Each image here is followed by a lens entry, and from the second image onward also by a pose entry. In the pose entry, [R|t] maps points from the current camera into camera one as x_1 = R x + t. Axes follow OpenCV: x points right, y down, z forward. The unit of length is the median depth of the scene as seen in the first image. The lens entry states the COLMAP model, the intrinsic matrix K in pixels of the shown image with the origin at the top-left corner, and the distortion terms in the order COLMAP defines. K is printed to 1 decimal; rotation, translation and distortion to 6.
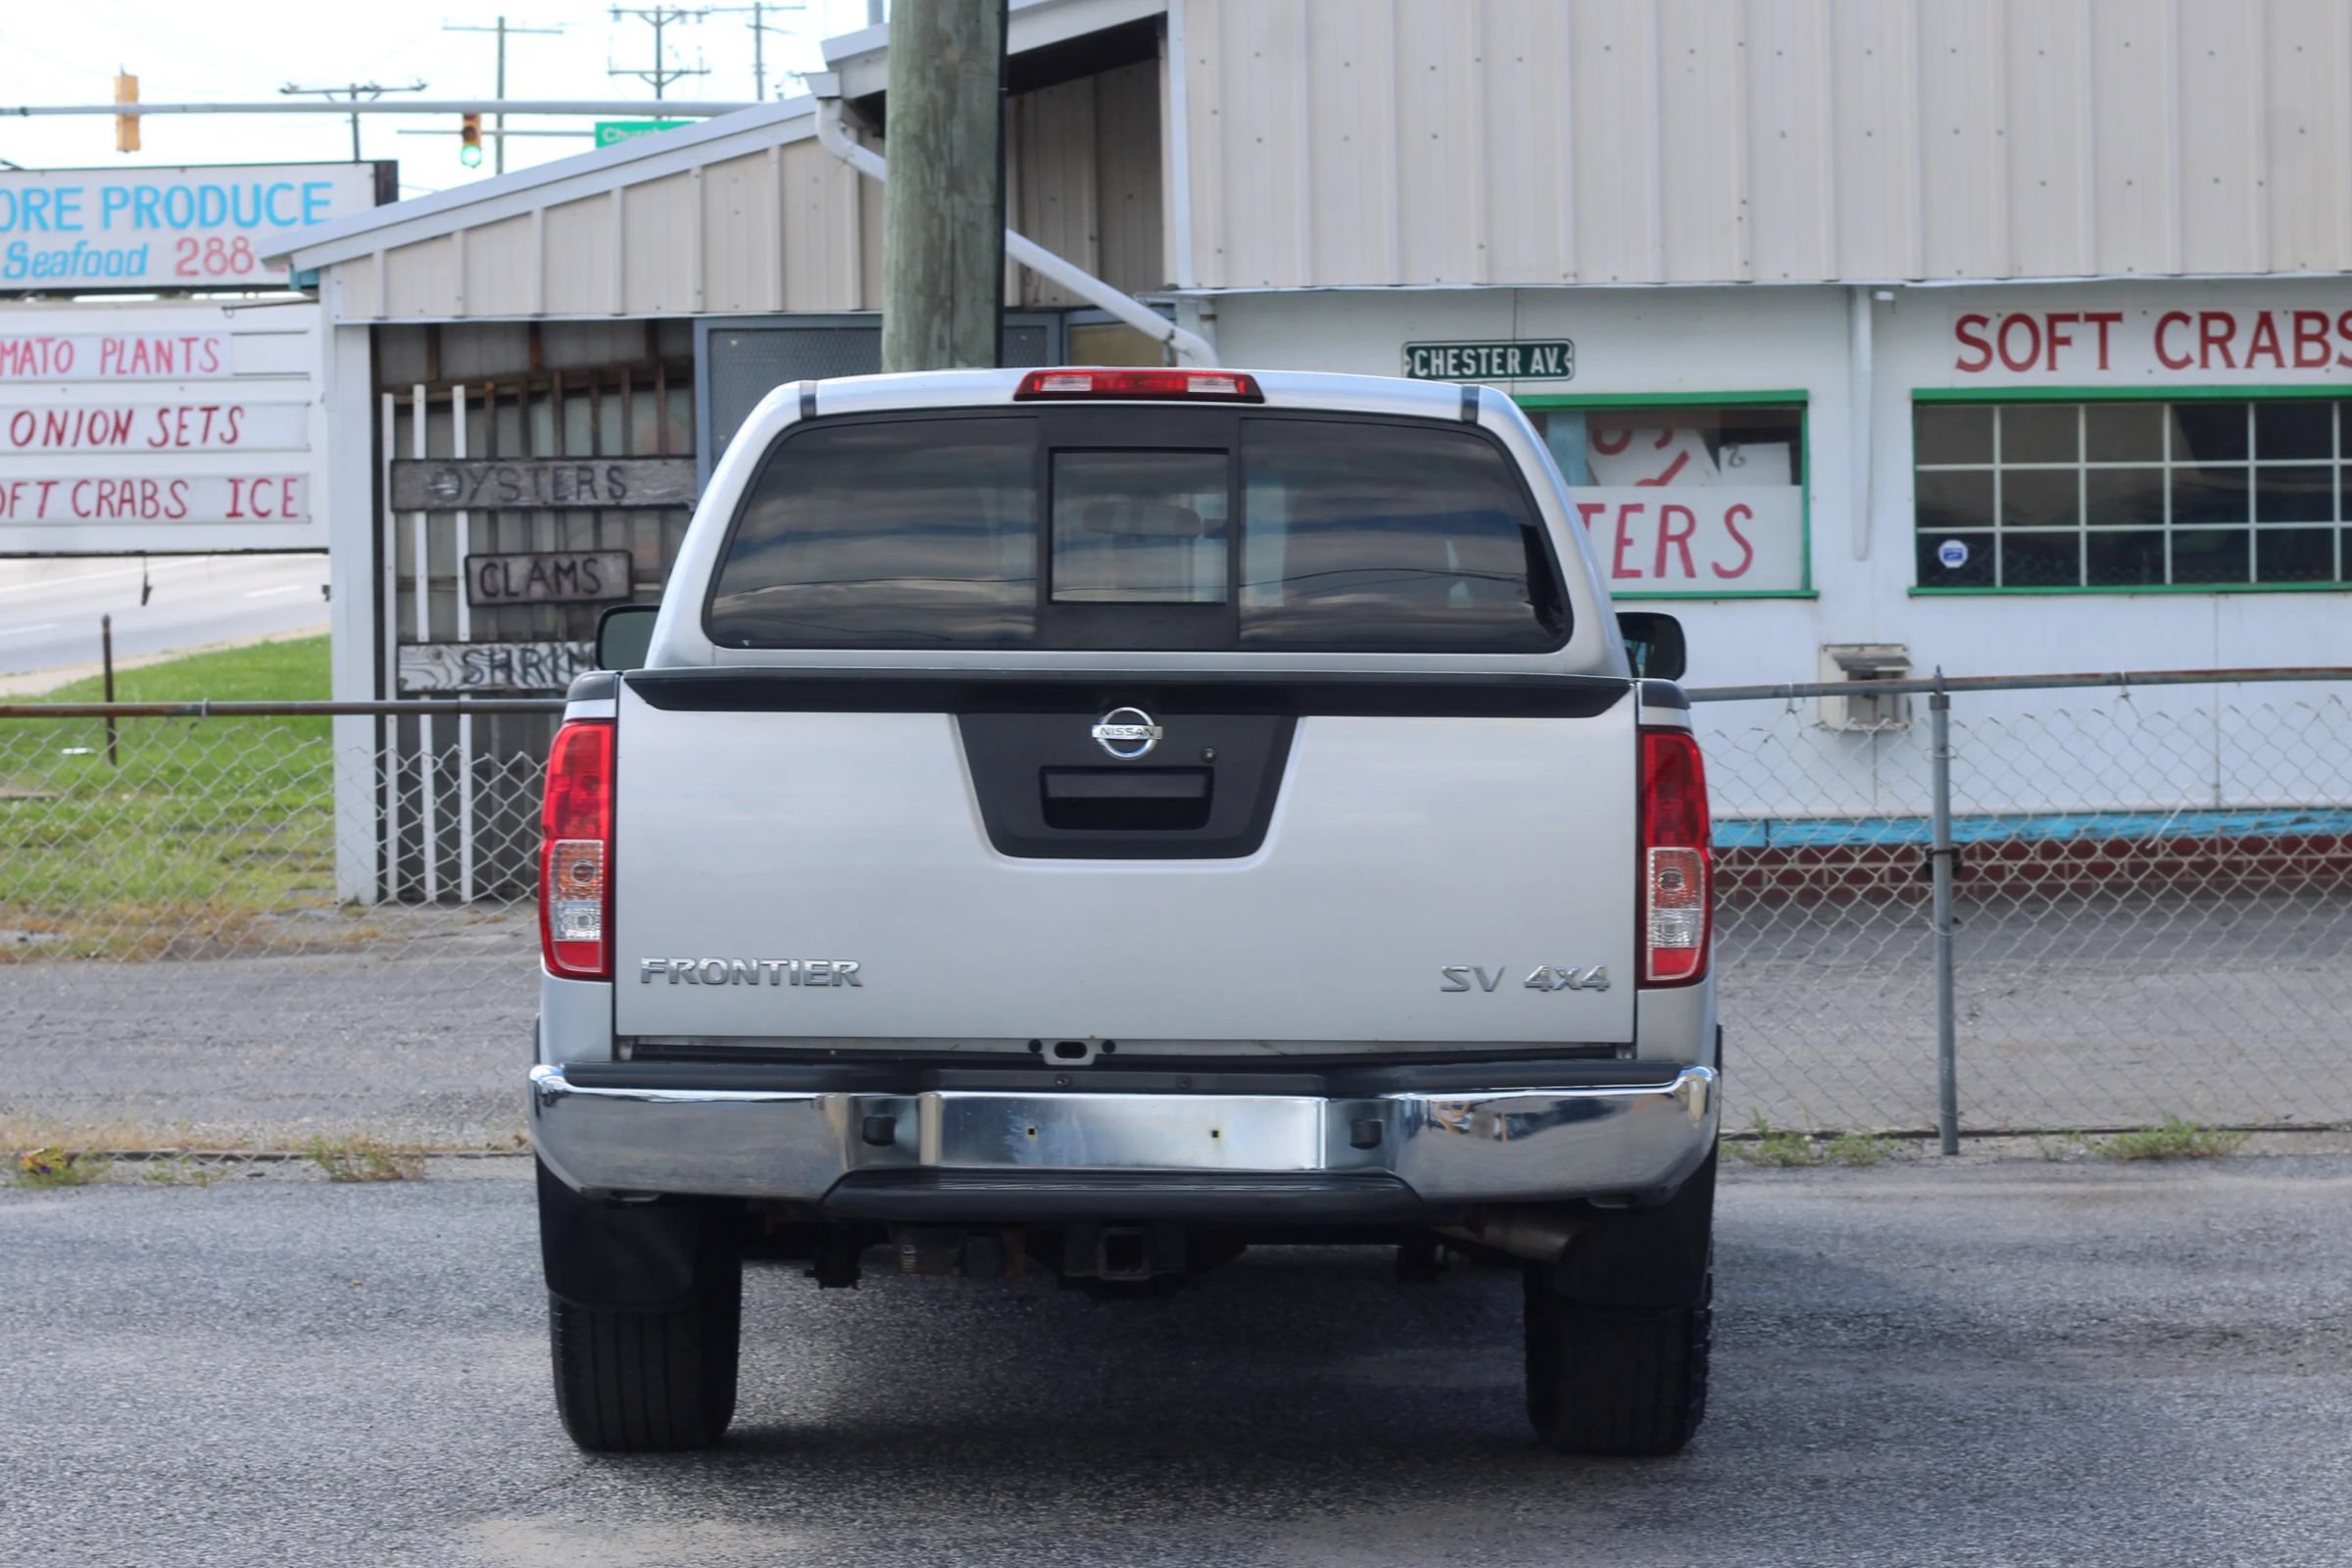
lens RADIAL K [[6925.8, 0, 1190.7], [0, 6925.8, 806.7], [0, 0, 1]] dist [-0.102538, 0.000000]
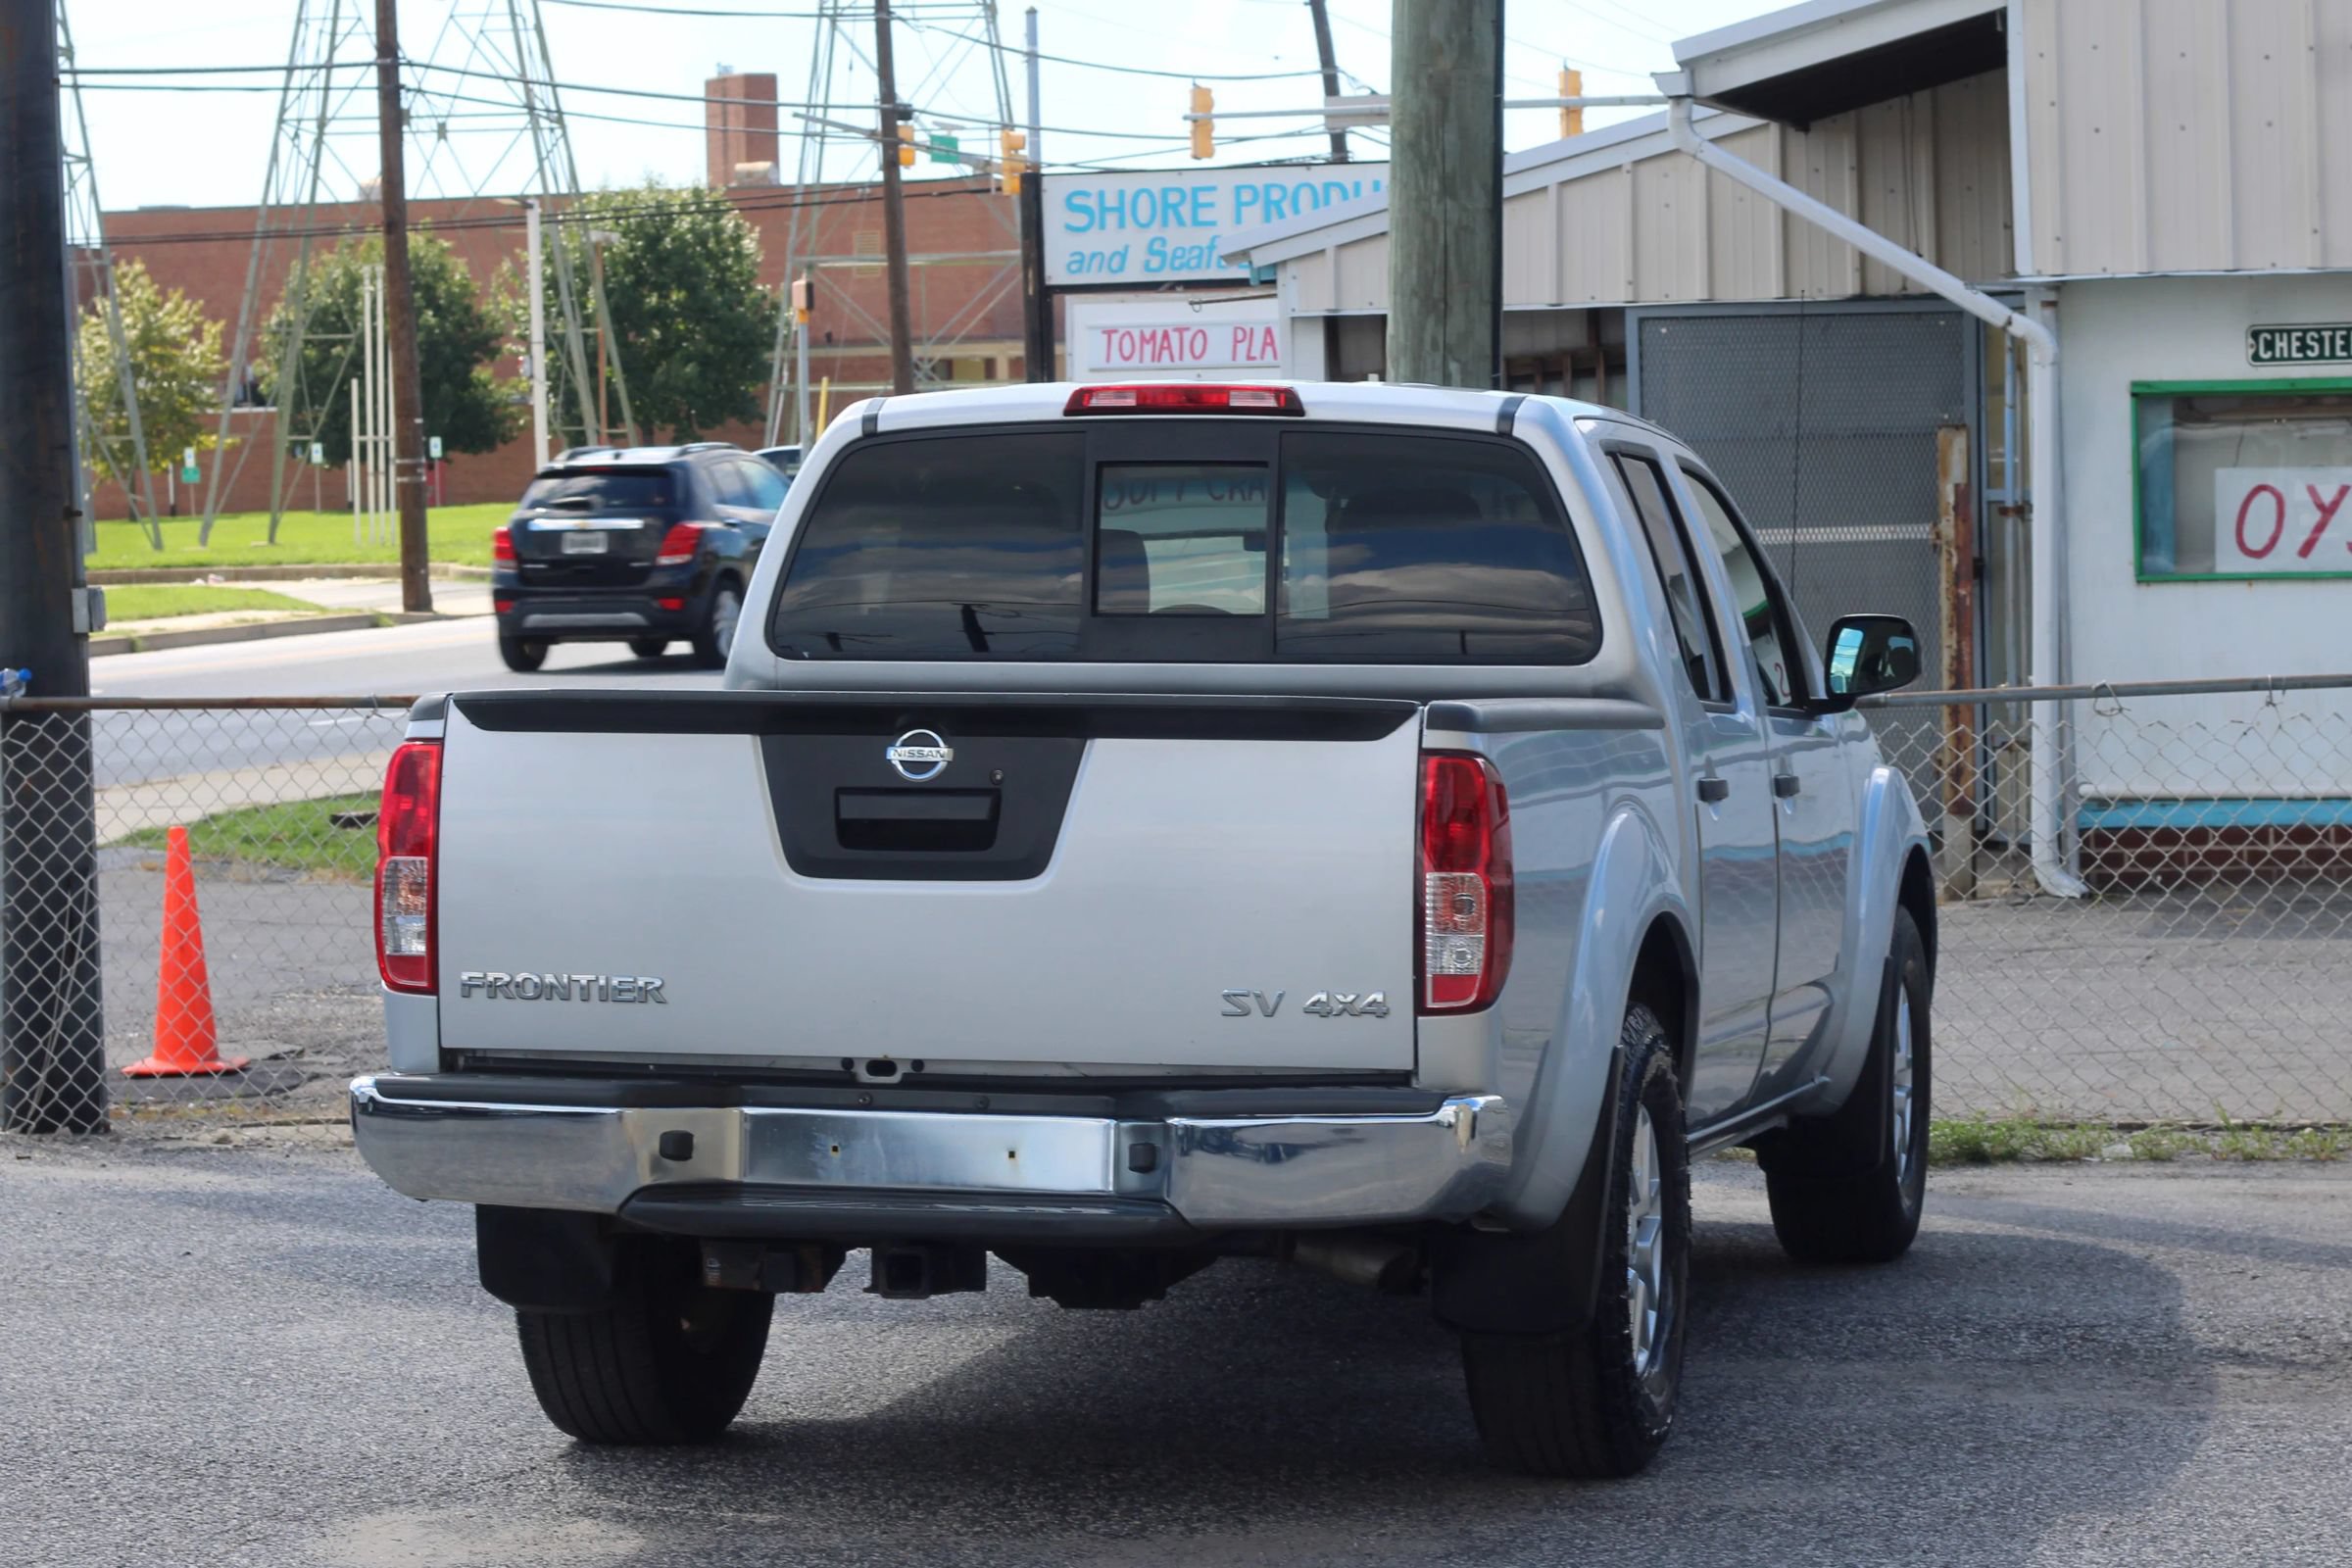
lens RADIAL K [[6465.2, 0, 1165.2], [0, 6465.2, 760.2], [0, 0, 1]] dist [-0.108186, 0.000000]
pose [[0.971380, 0.003937, -0.237500, 0.153456], [-0.003387, 0.999991, 0.002725, -0.007746], [0.237508, -0.001842, 0.971384, 0.059361]]
